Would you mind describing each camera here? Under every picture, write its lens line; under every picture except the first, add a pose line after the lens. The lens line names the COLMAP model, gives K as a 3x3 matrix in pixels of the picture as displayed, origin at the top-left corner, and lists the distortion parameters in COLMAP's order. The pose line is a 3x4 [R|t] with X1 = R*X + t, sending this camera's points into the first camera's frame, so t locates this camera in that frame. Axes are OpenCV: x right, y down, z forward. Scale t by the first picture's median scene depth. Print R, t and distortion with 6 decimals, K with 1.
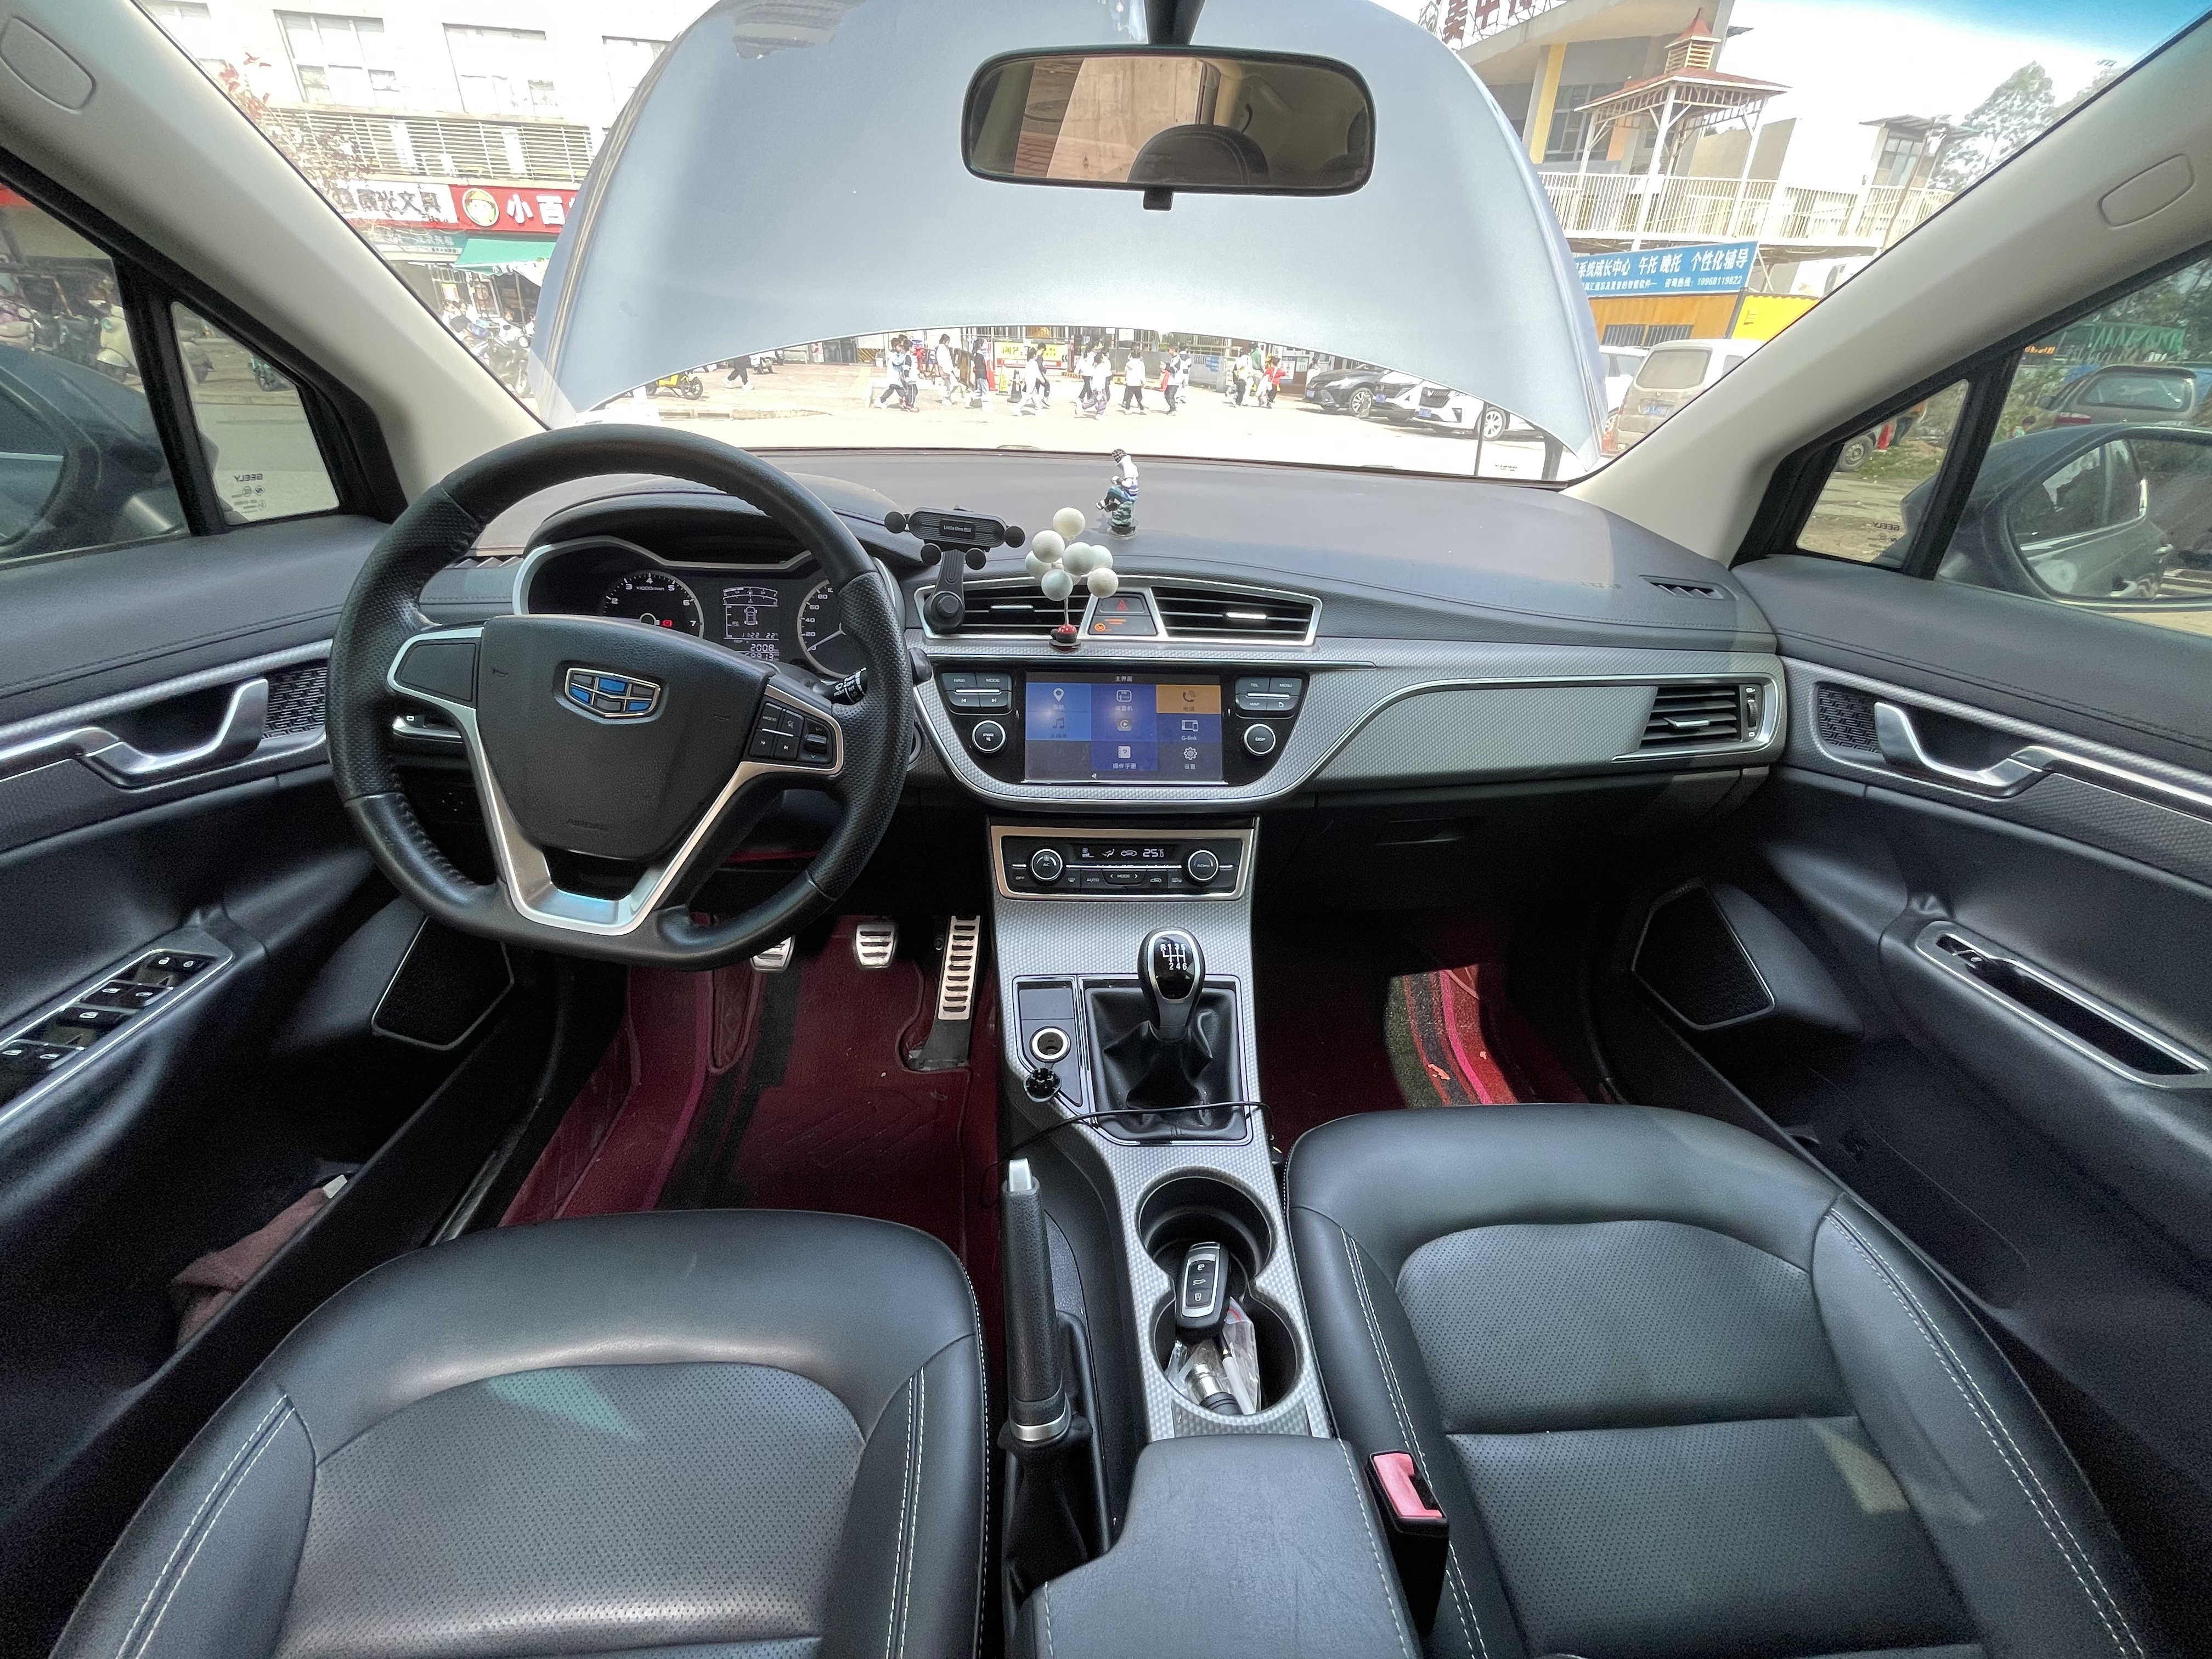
lens RADIAL K [[896.7, 0, 1106.1], [0, 896.7, 835.9], [0, 0, 1]] dist [-0.007086, 0.000688]
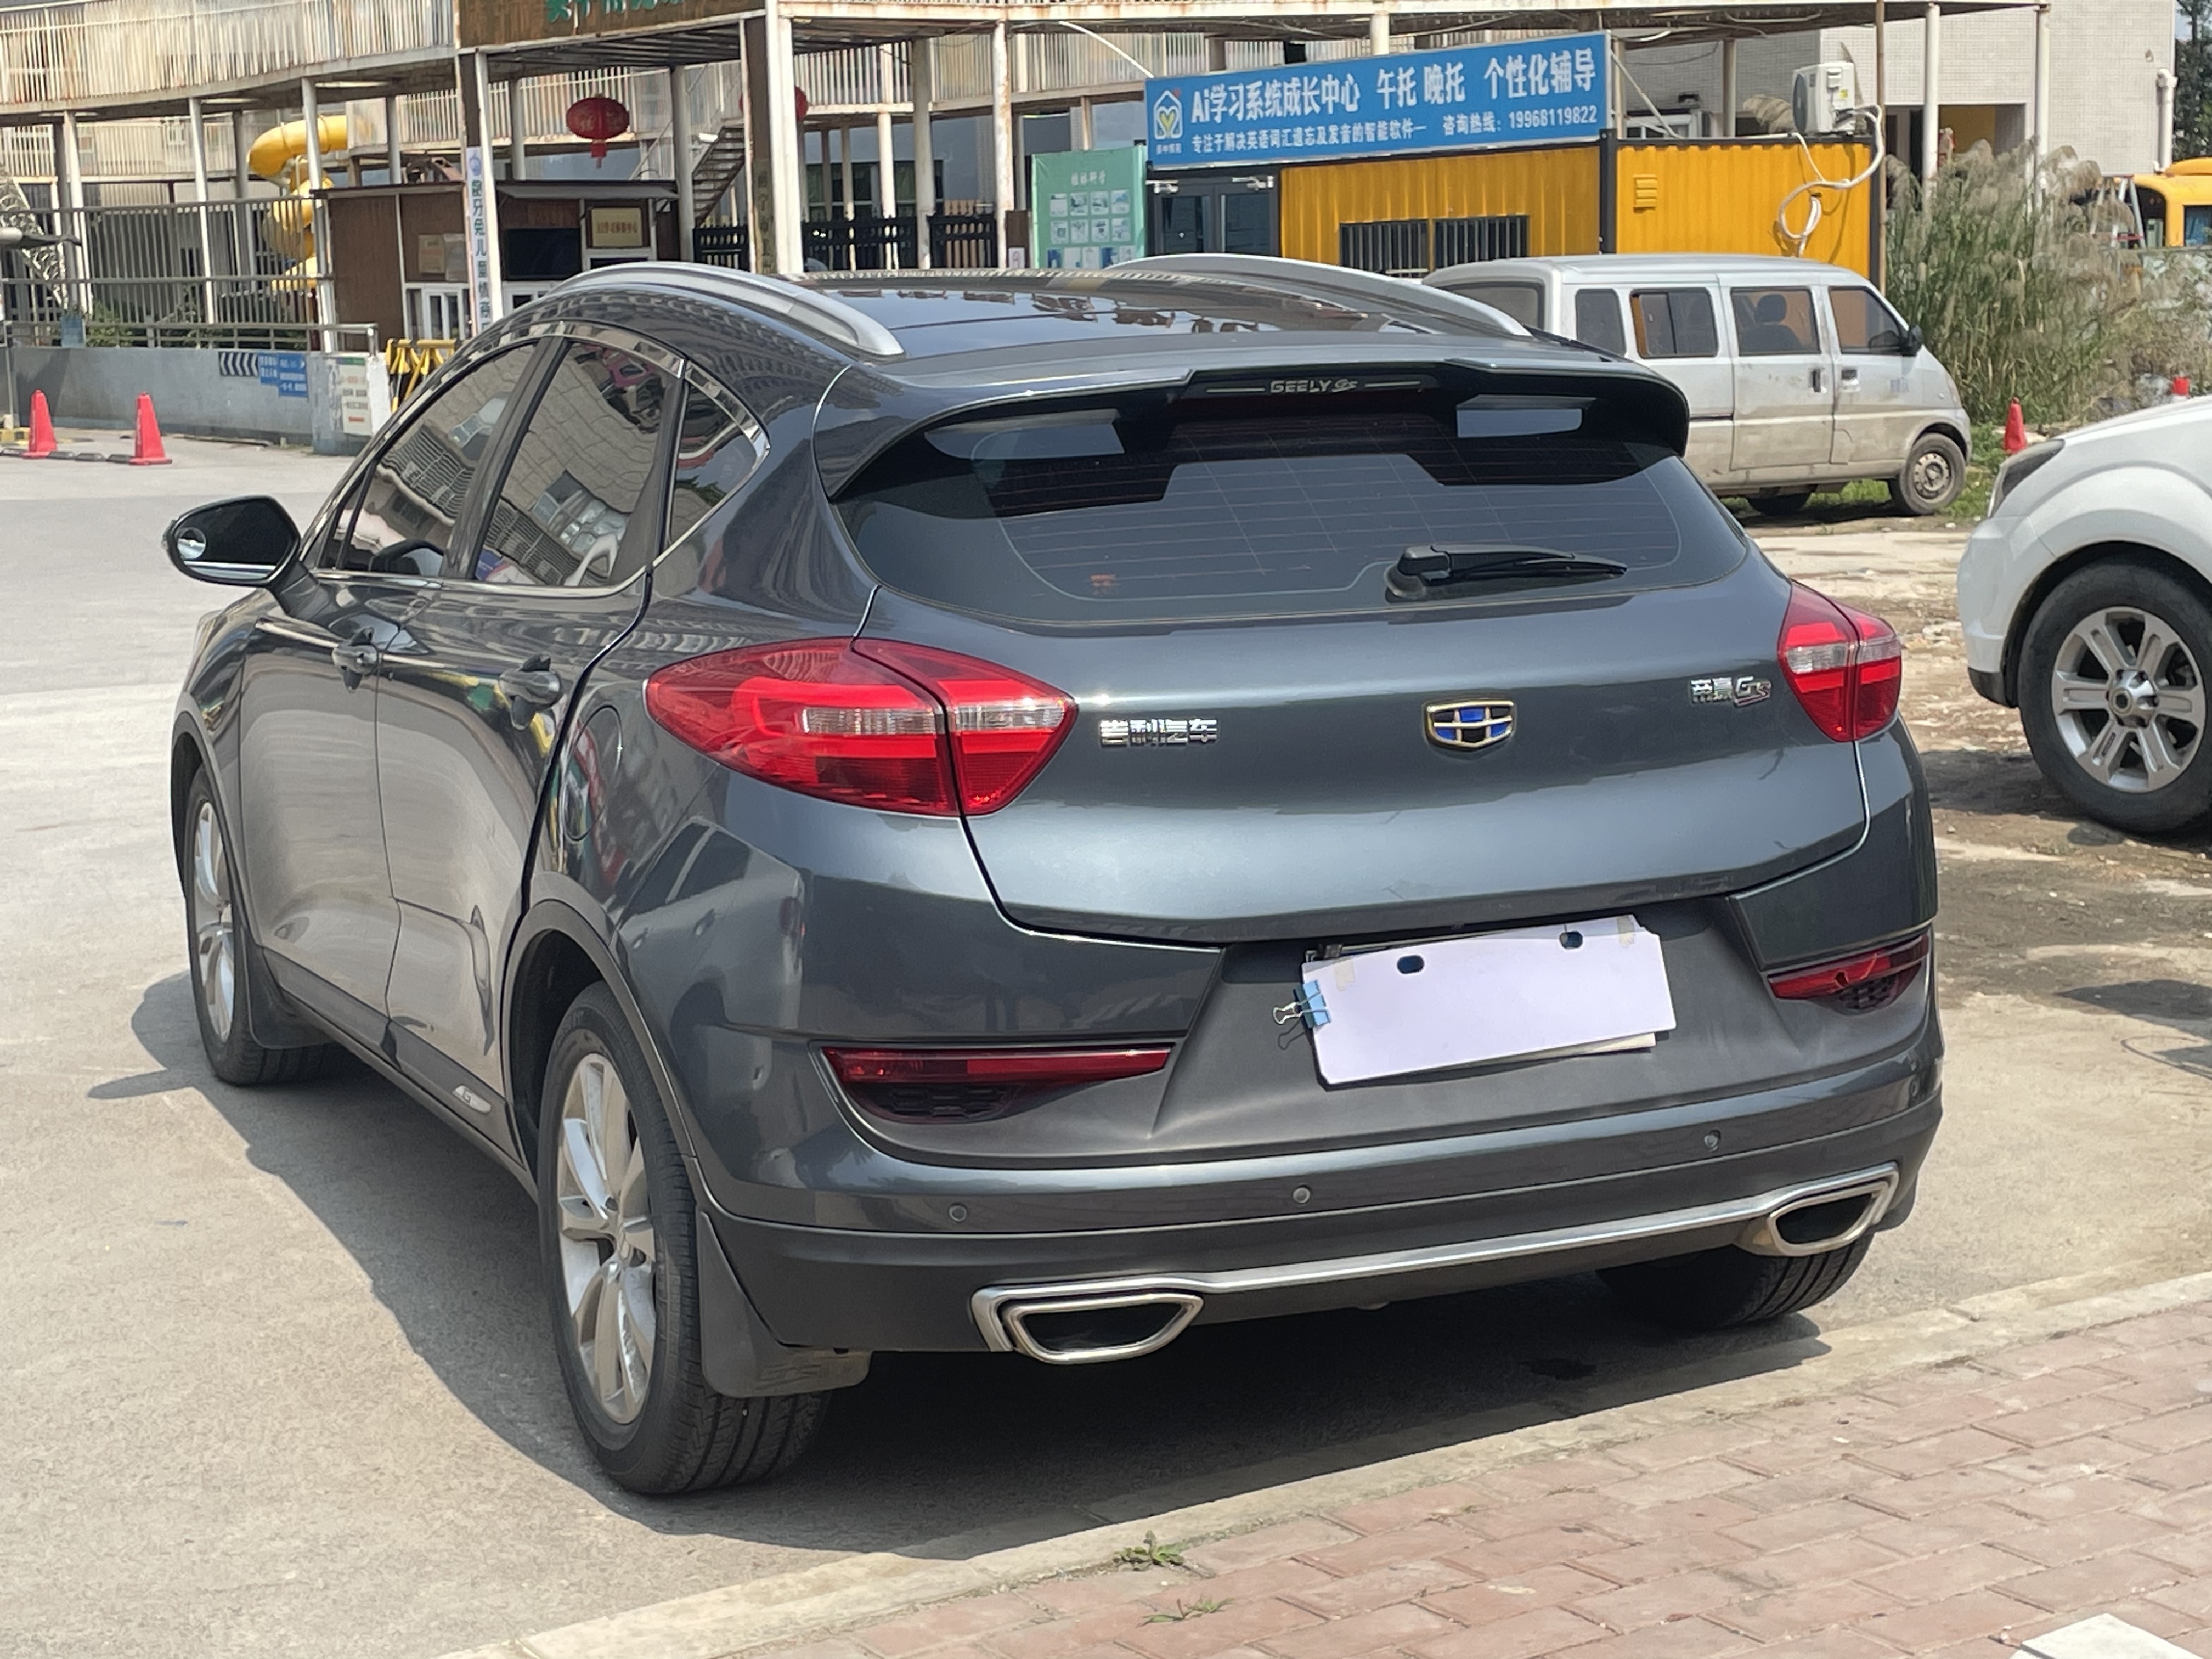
lens RADIAL K [[3572.4, 0, 1089.9], [0, 3572.4, 843.6], [0, 0, 1]] dist [0.093613, 0.000000]
pose [[0.938893, -0.111027, 0.325812, -1.622873], [0.215074, 0.928255, -0.303458, 2.596492], [-0.268744, 0.354988, 0.895411, -5.515733]]
